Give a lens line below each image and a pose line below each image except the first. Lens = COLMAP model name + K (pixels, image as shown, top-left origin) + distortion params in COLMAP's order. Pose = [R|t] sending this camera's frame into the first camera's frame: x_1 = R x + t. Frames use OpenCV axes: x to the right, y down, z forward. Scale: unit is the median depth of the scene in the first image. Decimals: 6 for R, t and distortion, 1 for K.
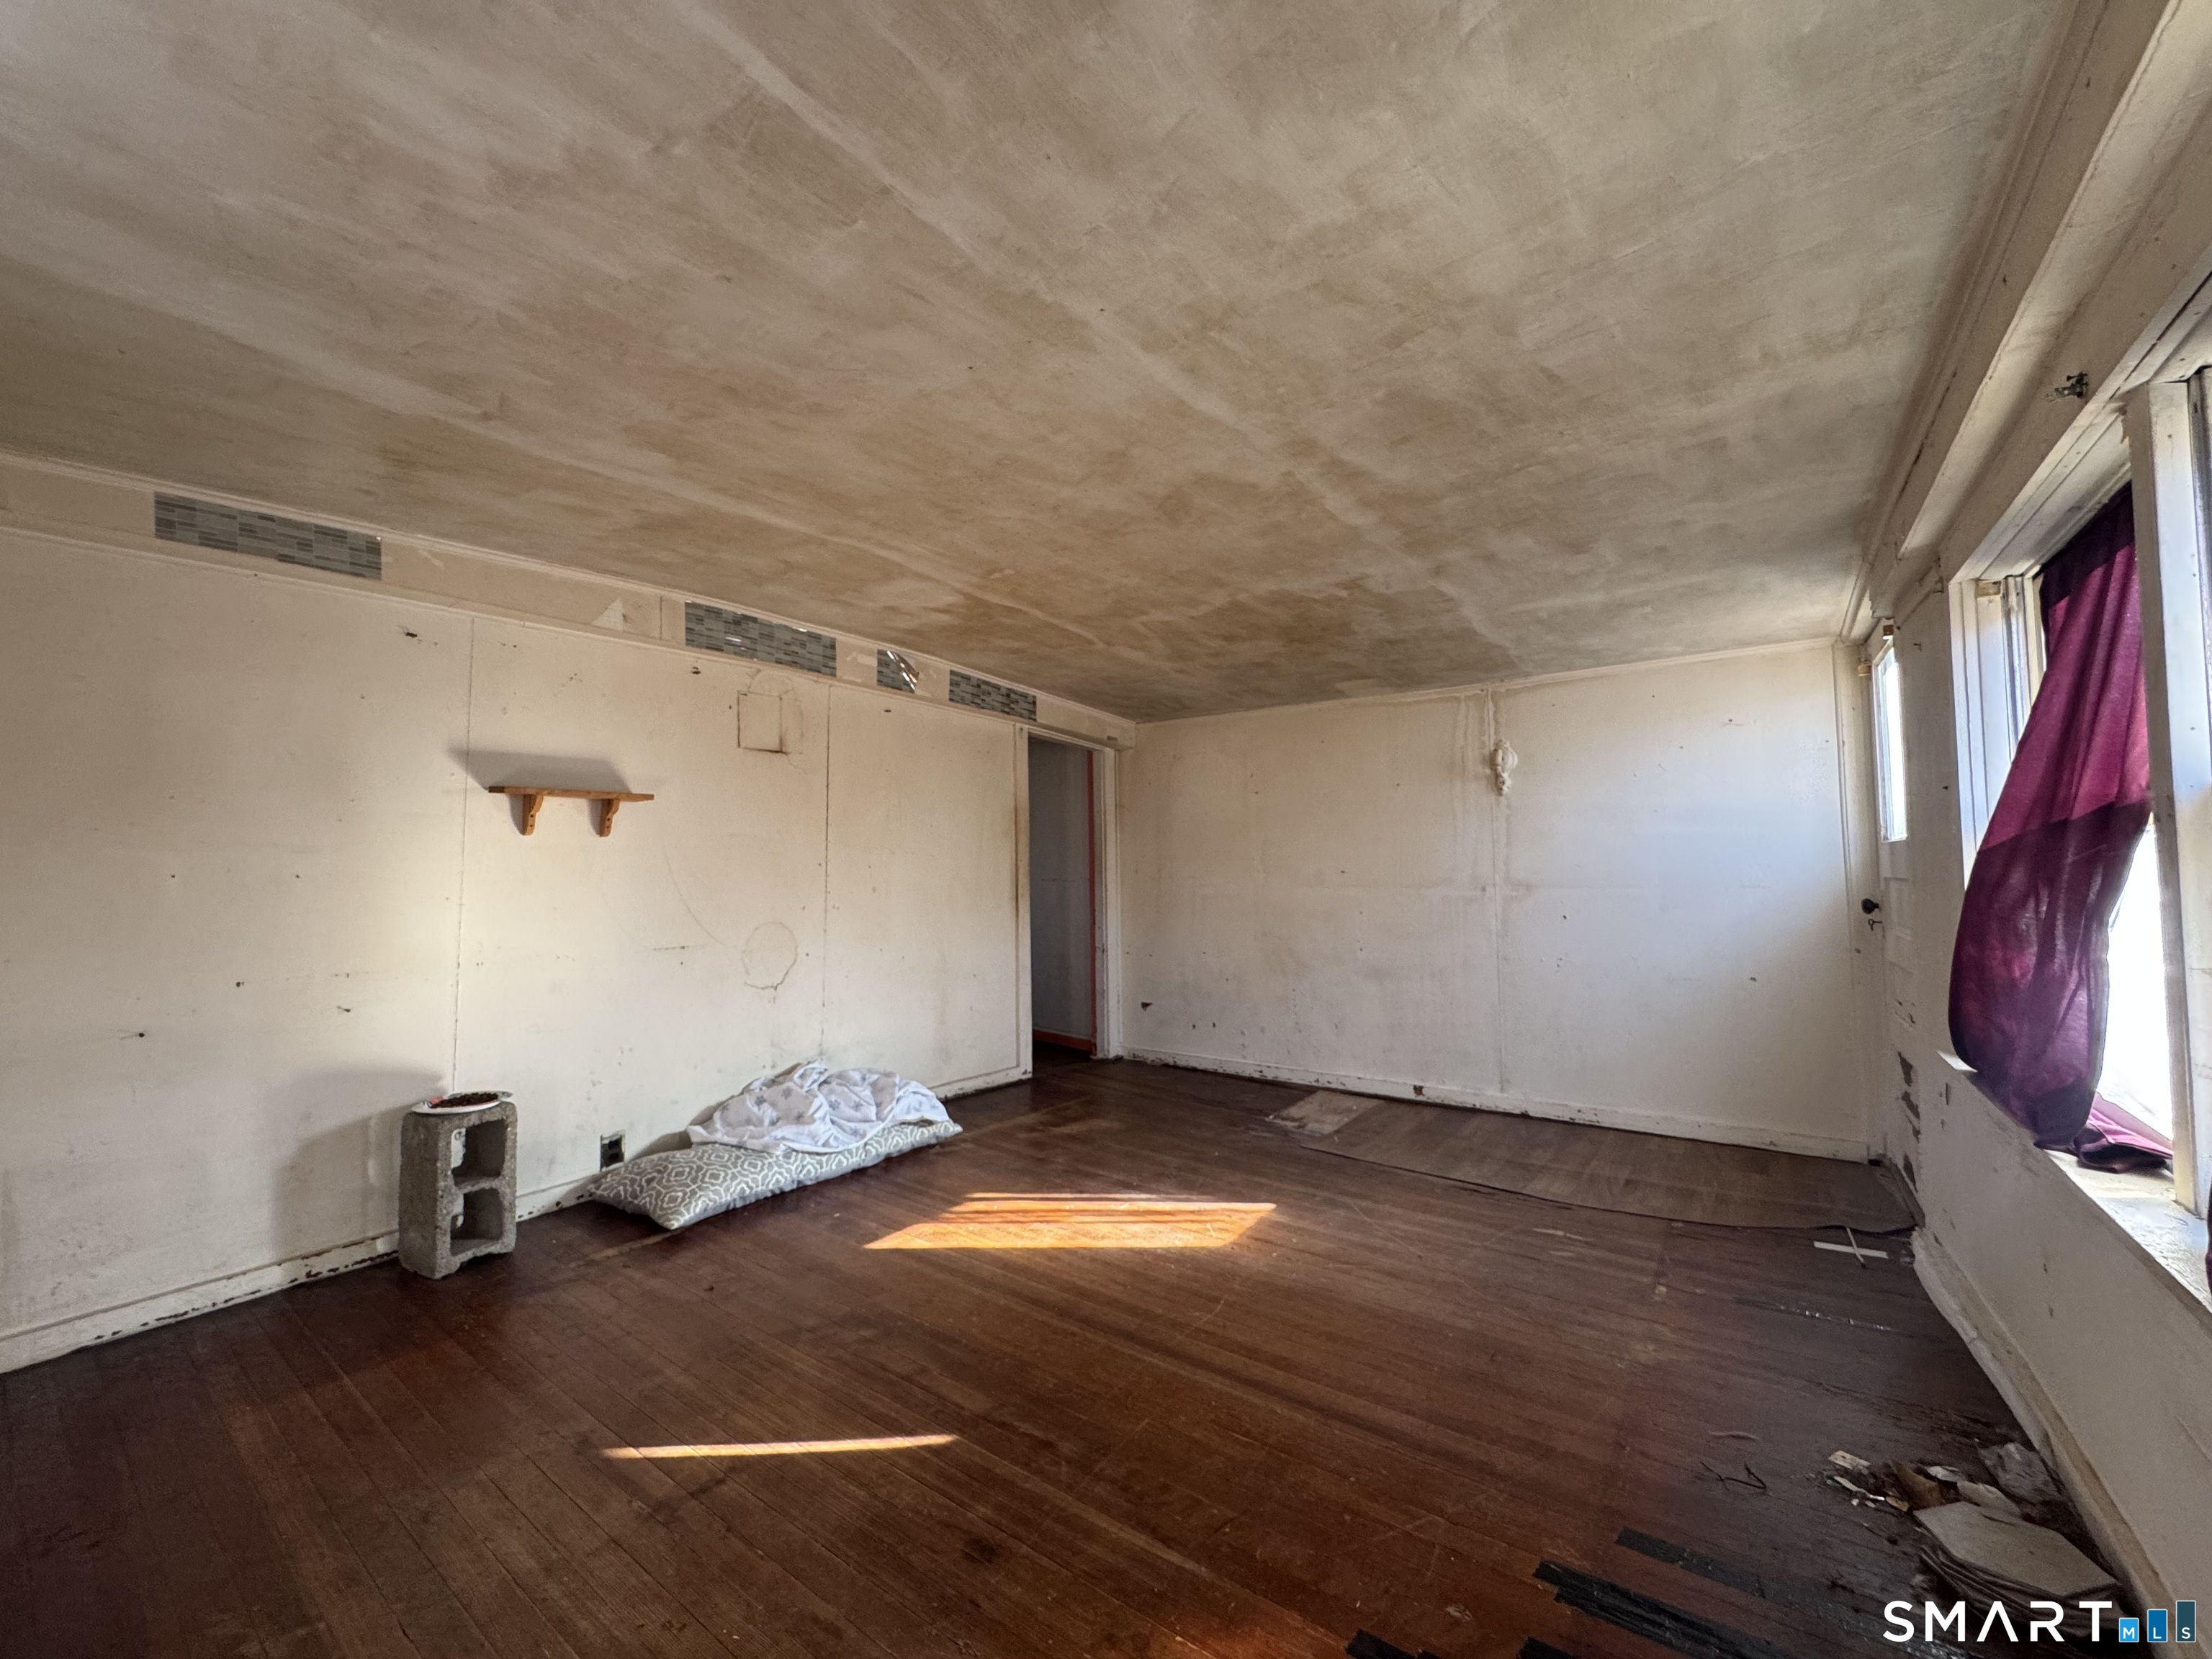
lens RADIAL K [[877.8, 0, 1106.0], [0, 877.8, 829.5], [0, 0, 1]] dist [-0.002939, 0.000207]
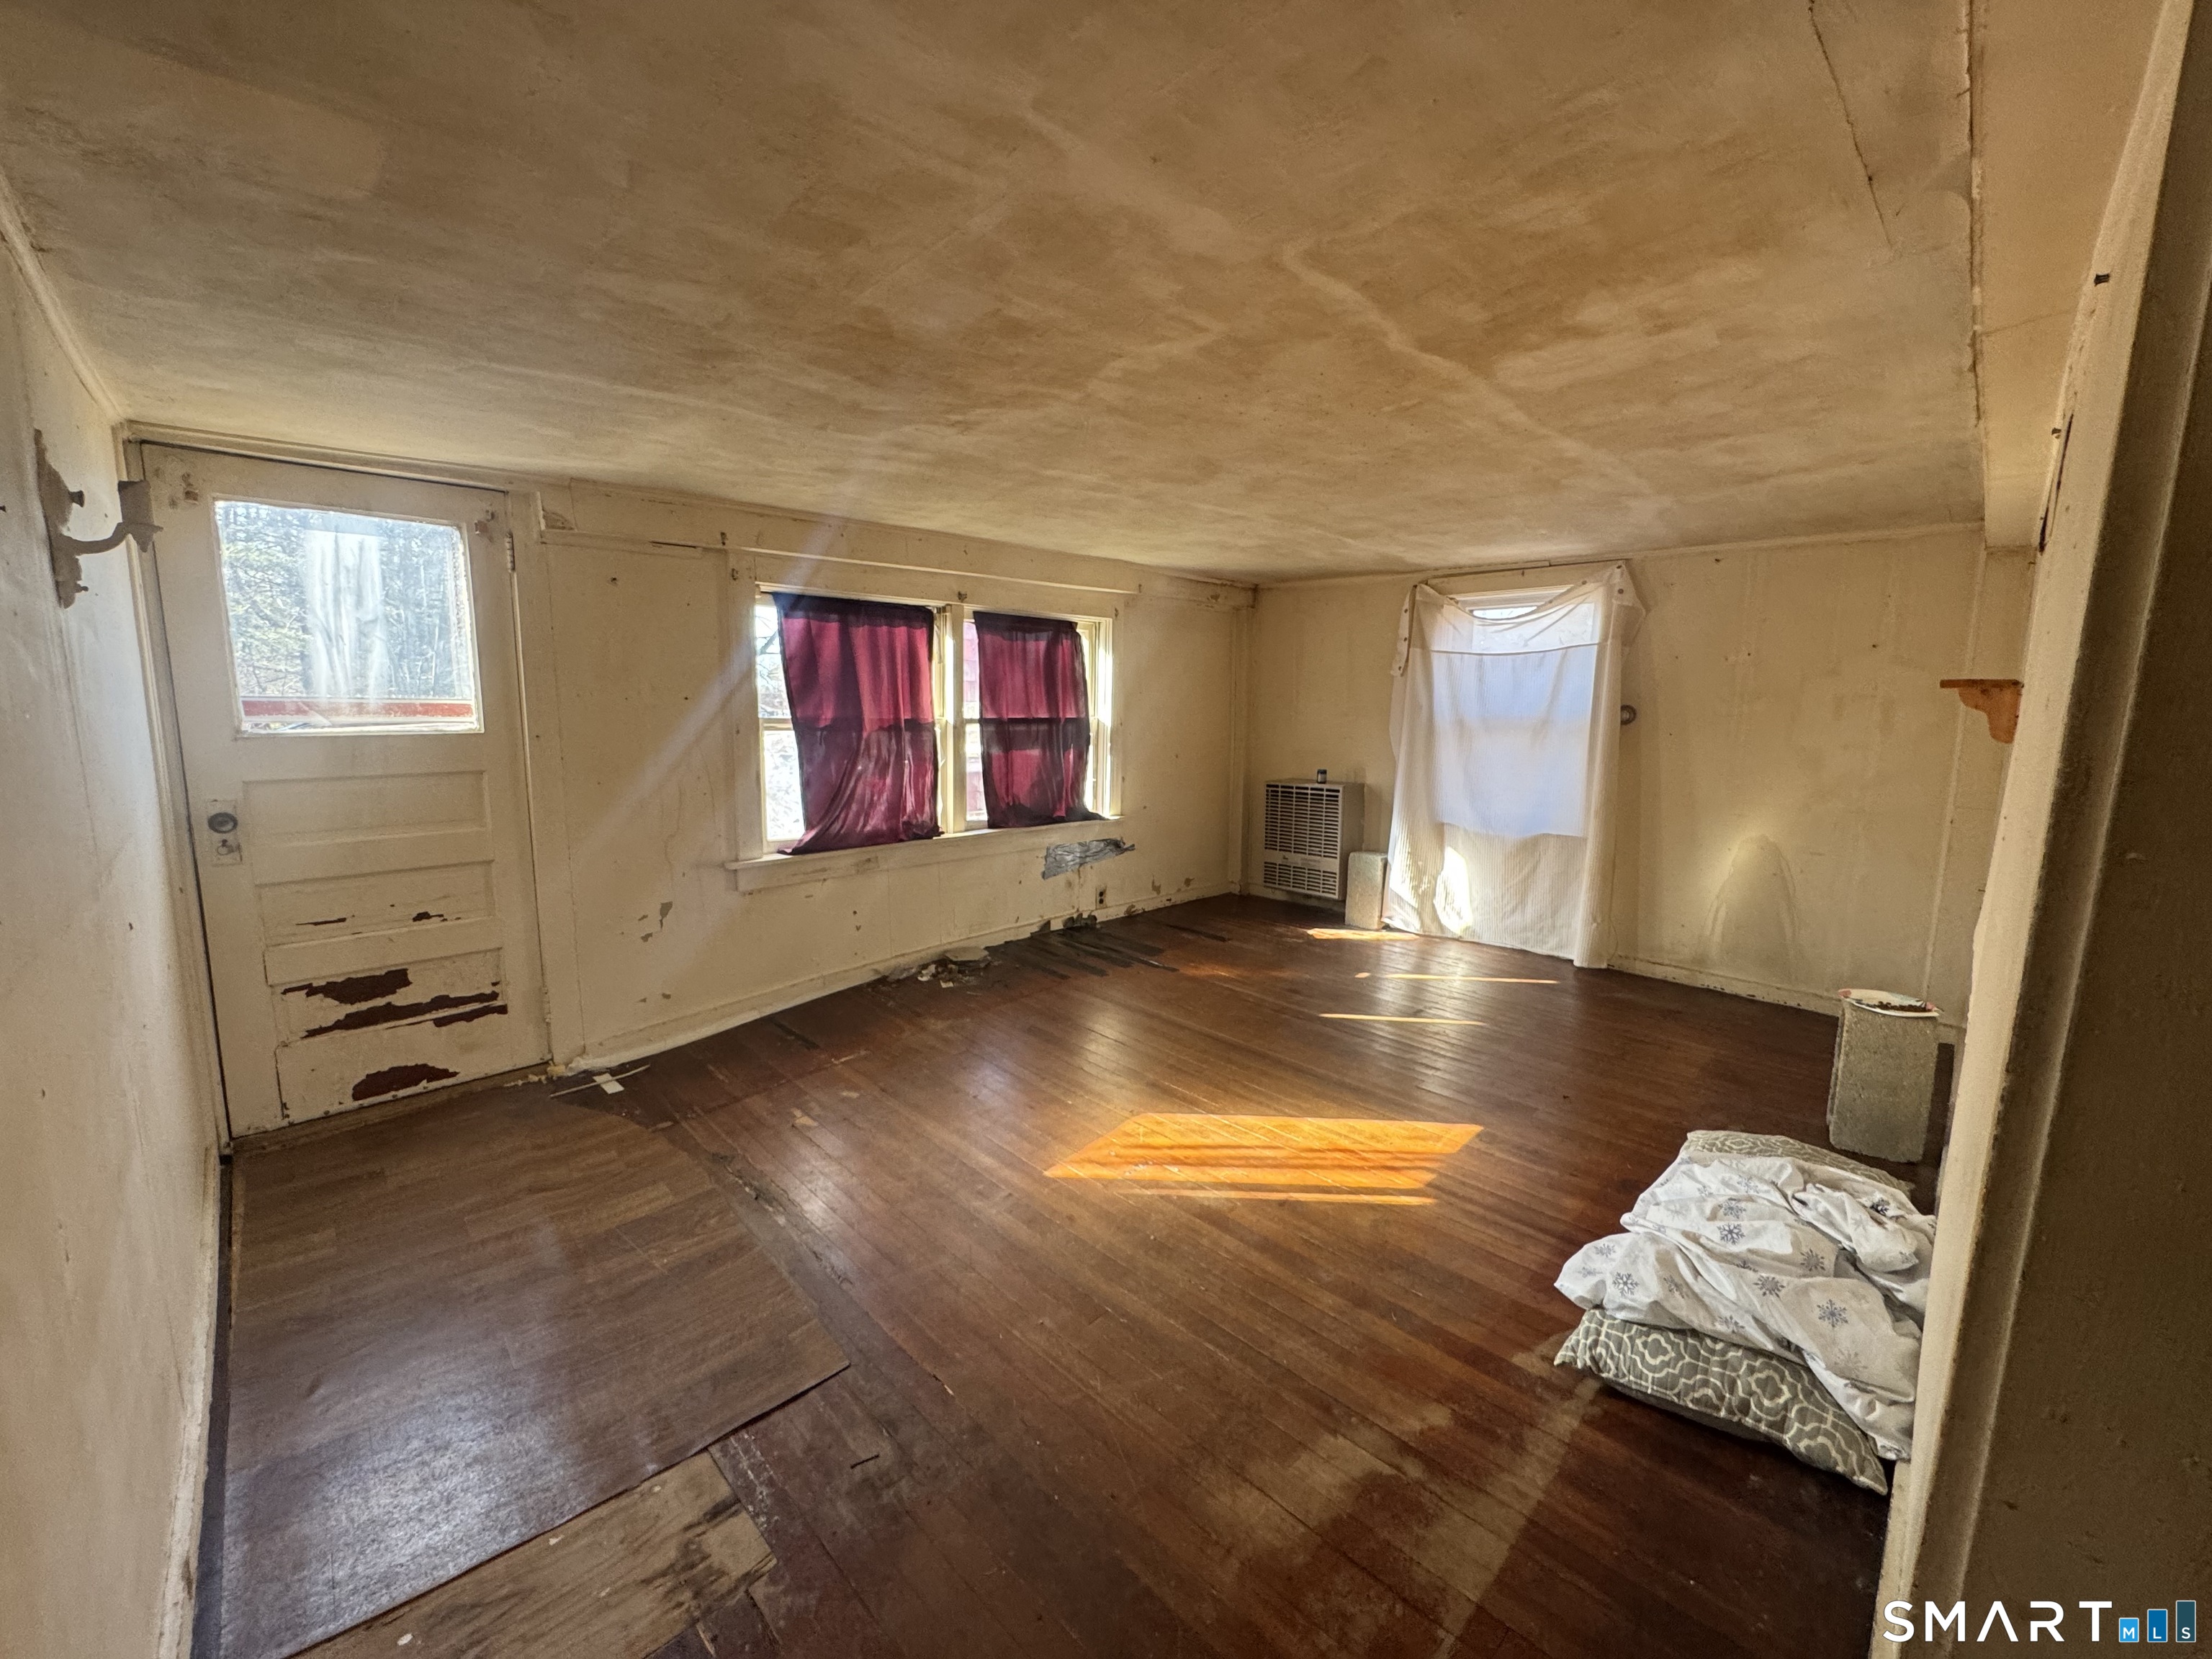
lens RADIAL K [[877.7, 0, 1100.3], [0, 877.7, 824.2], [0, 0, 1]] dist [-0.002206, 0.000193]
pose [[-0.985387, -0.024188, 0.168605, 0.007899], [-0.007175, 0.994881, 0.100795, 0.010590], [-0.170180, 0.098112, -0.980517, 2.227423]]
